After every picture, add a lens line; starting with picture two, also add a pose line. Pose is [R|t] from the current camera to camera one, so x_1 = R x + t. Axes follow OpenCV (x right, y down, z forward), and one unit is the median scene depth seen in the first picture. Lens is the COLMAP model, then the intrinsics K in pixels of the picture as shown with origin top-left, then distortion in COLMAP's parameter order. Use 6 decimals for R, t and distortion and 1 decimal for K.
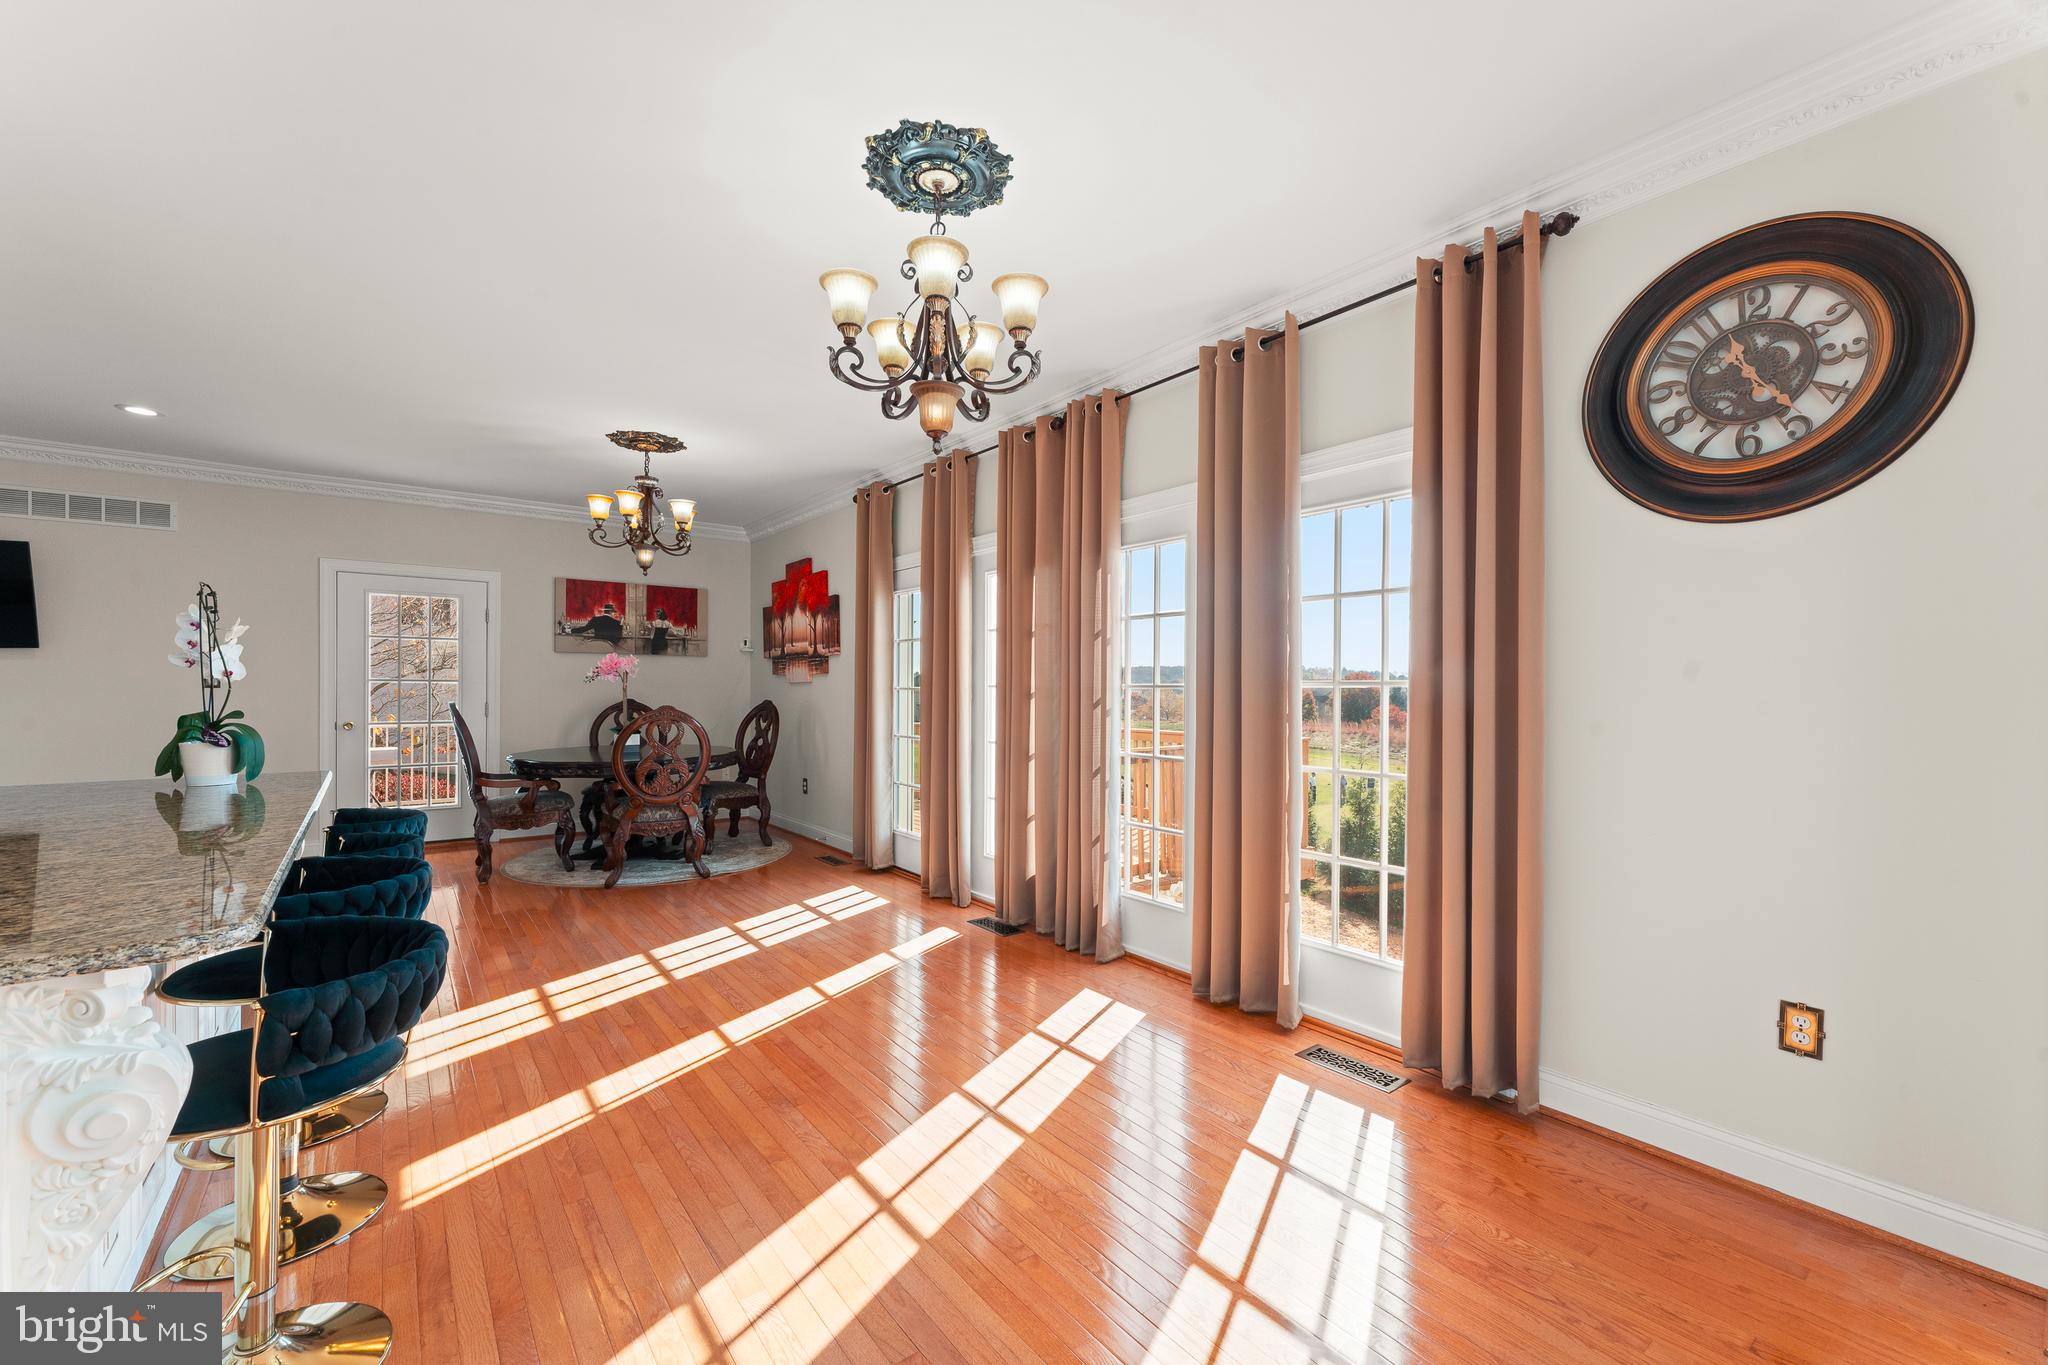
lens RADIAL K [[825.5, 0, 1019.6], [0, 825.5, 686.7], [0, 0, 1]] dist [-0.002940, 0.000272]
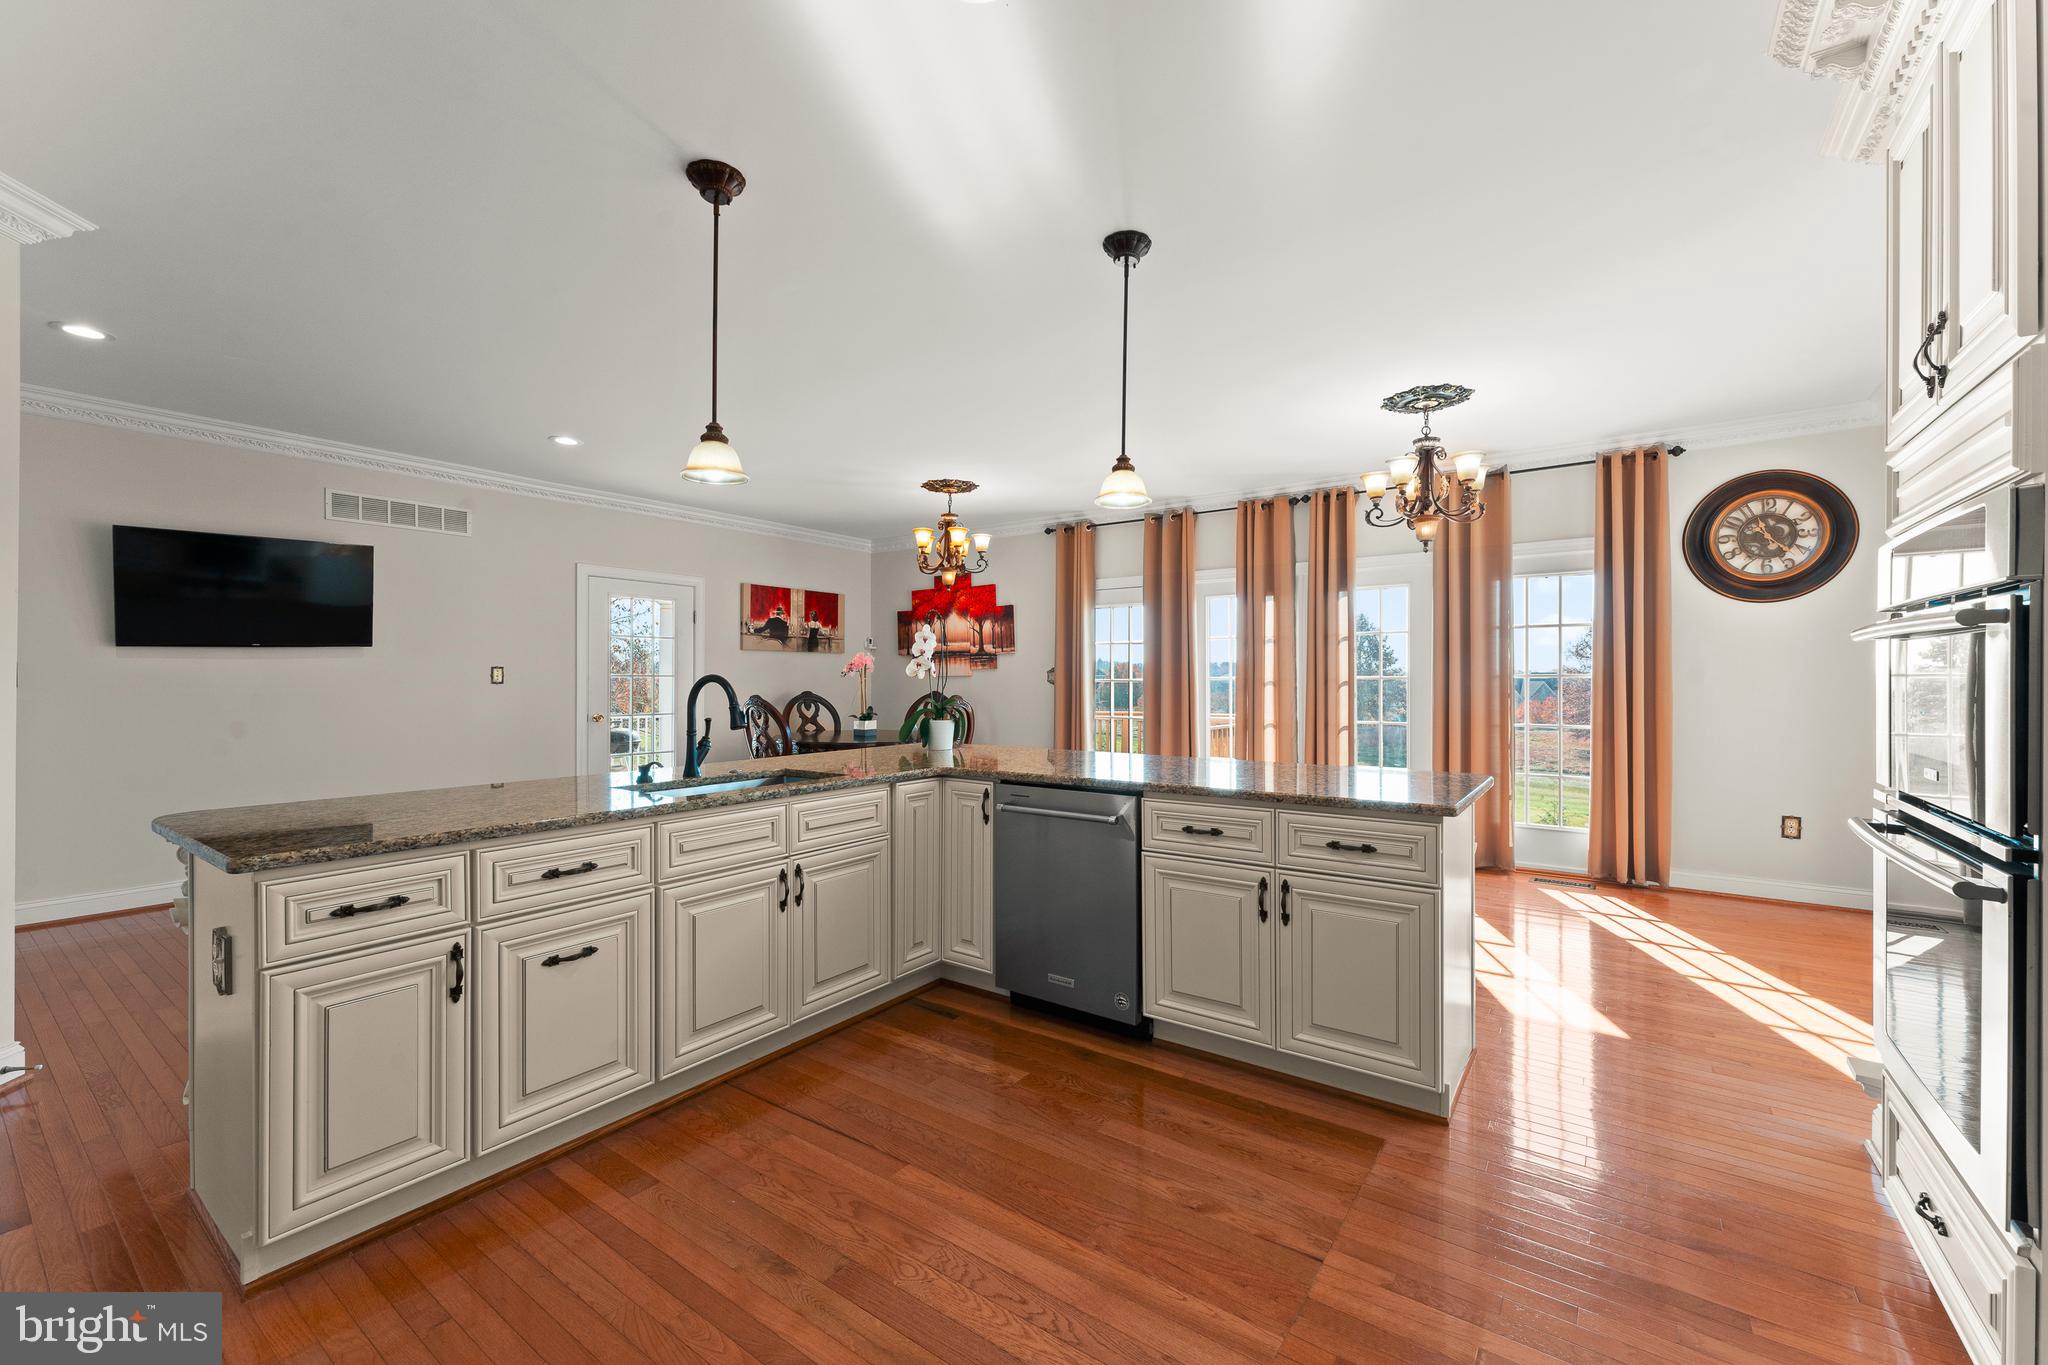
lens RADIAL K [[825.5, 0, 1034.5], [0, 825.5, 678.5], [0, 0, 1]] dist [-0.002940, 0.000272]
pose [[0.962059, -0.004963, 0.272796, -1.101621], [0.004796, 0.999988, 0.001277, -0.006030], [-0.272799, 0.000079, 0.962071, -0.407074]]
